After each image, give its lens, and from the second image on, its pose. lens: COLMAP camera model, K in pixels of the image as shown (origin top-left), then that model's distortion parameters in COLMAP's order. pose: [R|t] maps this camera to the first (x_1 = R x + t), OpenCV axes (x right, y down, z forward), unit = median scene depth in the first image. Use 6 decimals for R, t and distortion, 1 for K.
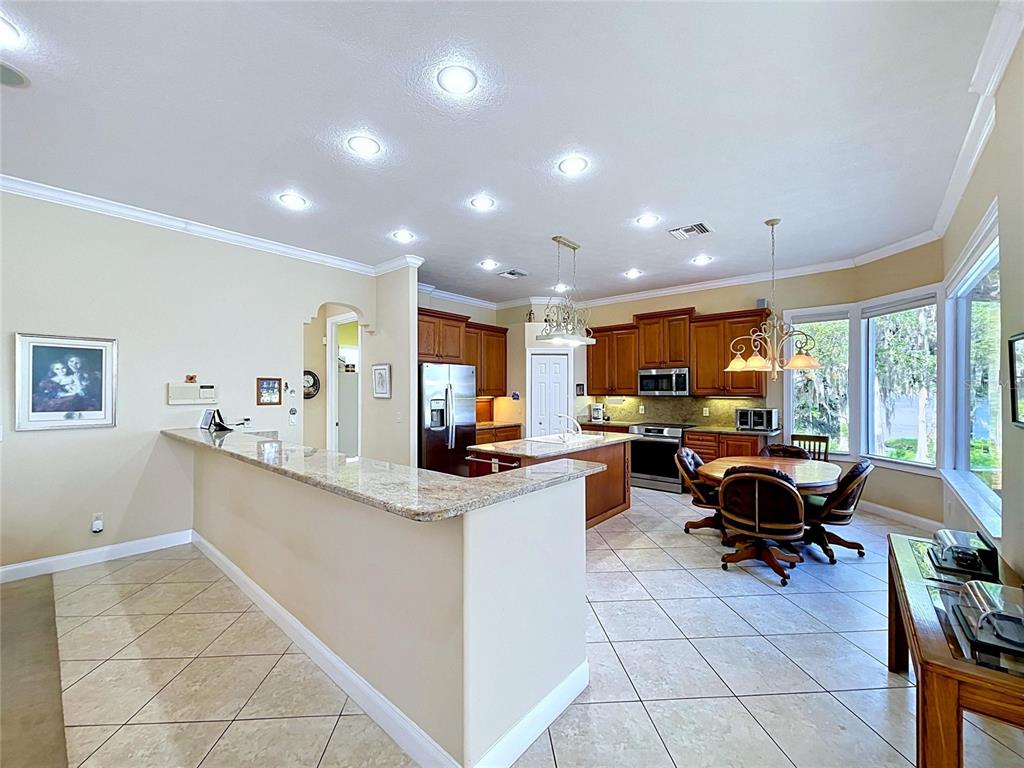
lens RADIAL K [[417.9, 0, 506.7], [0, 417.9, 390.3], [0, 0, 1]] dist [0.000435, -0.000272]
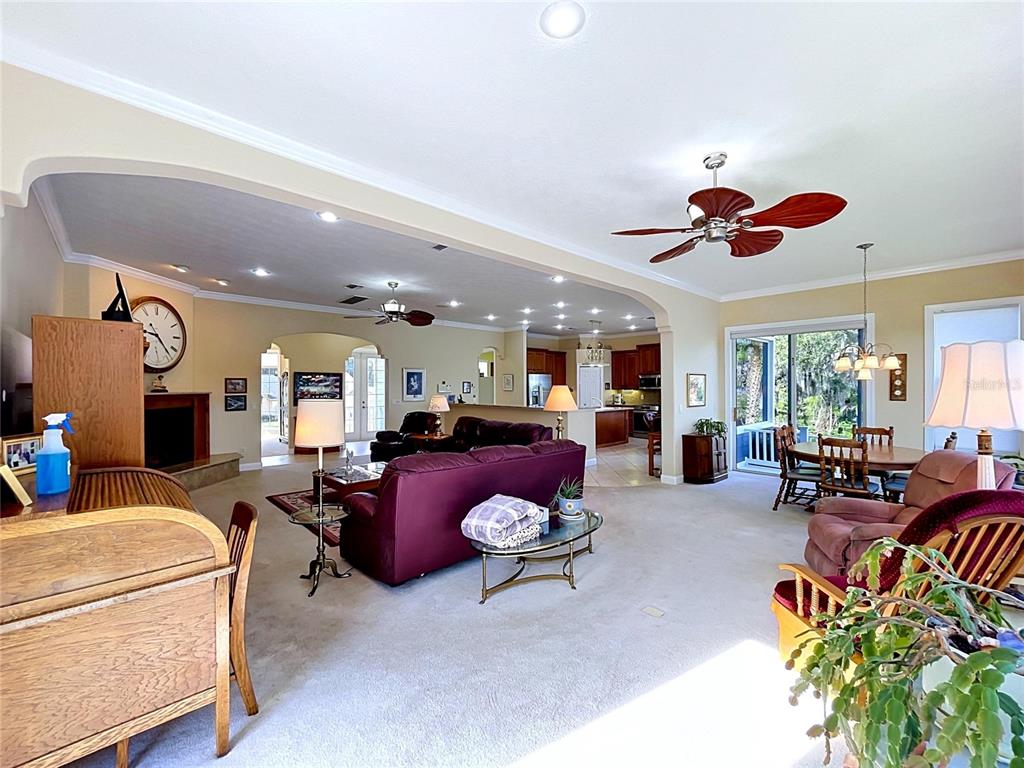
lens RADIAL K [[417.9, 0, 506.7], [0, 417.9, 390.3], [0, 0, 1]] dist [0.000435, -0.000272]
pose [[0.994529, -0.002146, -0.104439, -0.080135], [0.003345, 0.999930, 0.011306, -0.005801], [0.104407, -0.011593, 0.994467, -0.995970]]
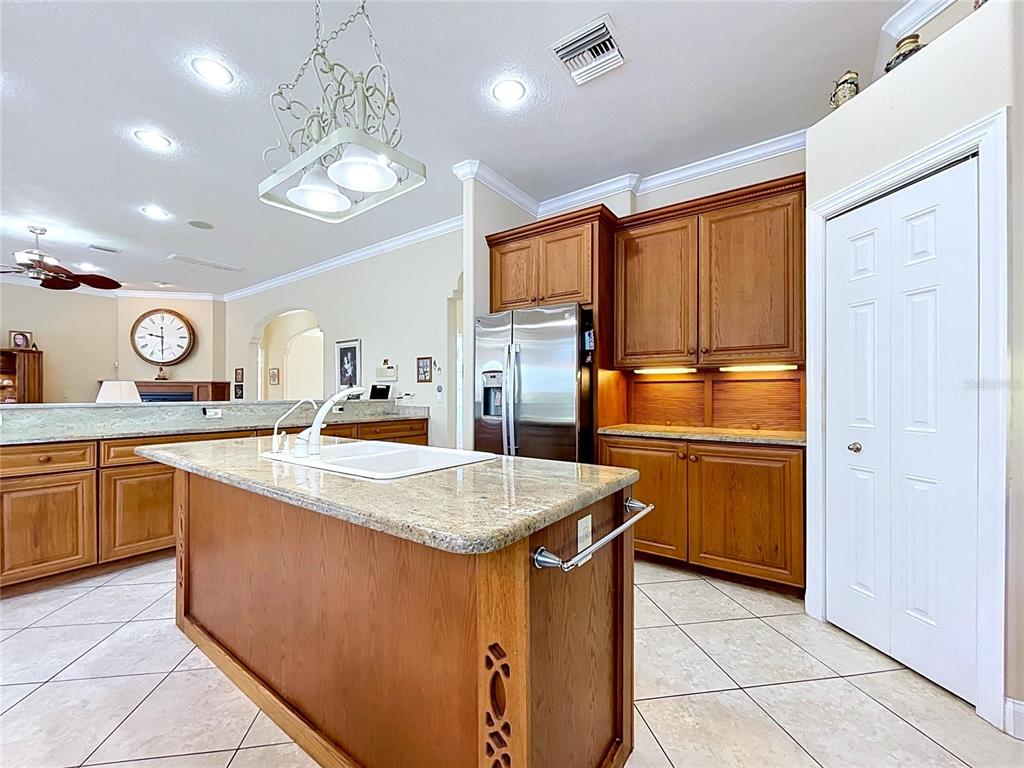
lens RADIAL K [[417.9, 0, 506.7], [0, 417.9, 390.3], [0, 0, 1]] dist [0.000435, -0.000272]
pose [[0.092751, -0.007756, -0.995659, 0.400701], [-0.000662, 0.999969, -0.007851, 0.048779], [0.995689, 0.001387, 0.092743, 0.855177]]
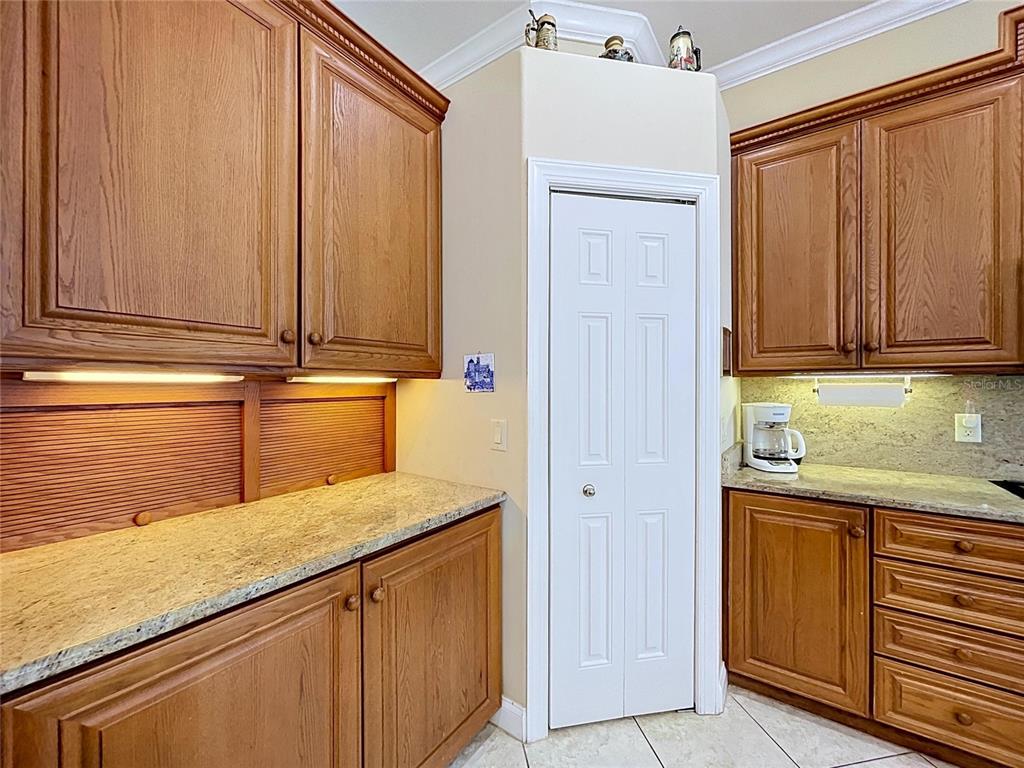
lens RADIAL K [[415.8, 0, 507.0], [0, 415.8, 386.4], [0, 0, 1]] dist [-0.000086, -0.000358]
pose [[0.994284, -0.001530, 0.106759, 0.013614], [0.000819, 0.999977, 0.006699, 0.022102], [-0.106766, -0.006573, 0.994262, 0.901936]]
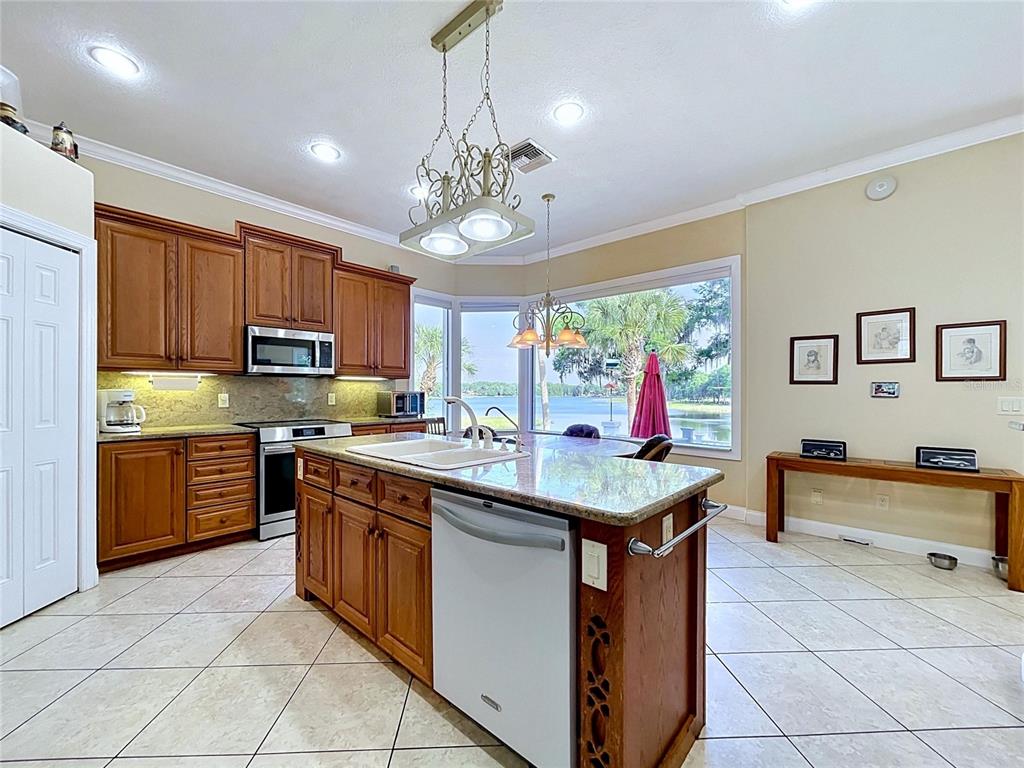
lens RADIAL K [[416.7, 0, 506.4], [0, 416.7, 389.4], [0, 0, 1]] dist [-0.001567, -0.000654]
pose [[0.021447, 0.003900, 0.999762, -0.241639], [-0.002062, 0.999990, -0.003856, 0.039202], [-0.999768, -0.001978, 0.021455, 0.725519]]
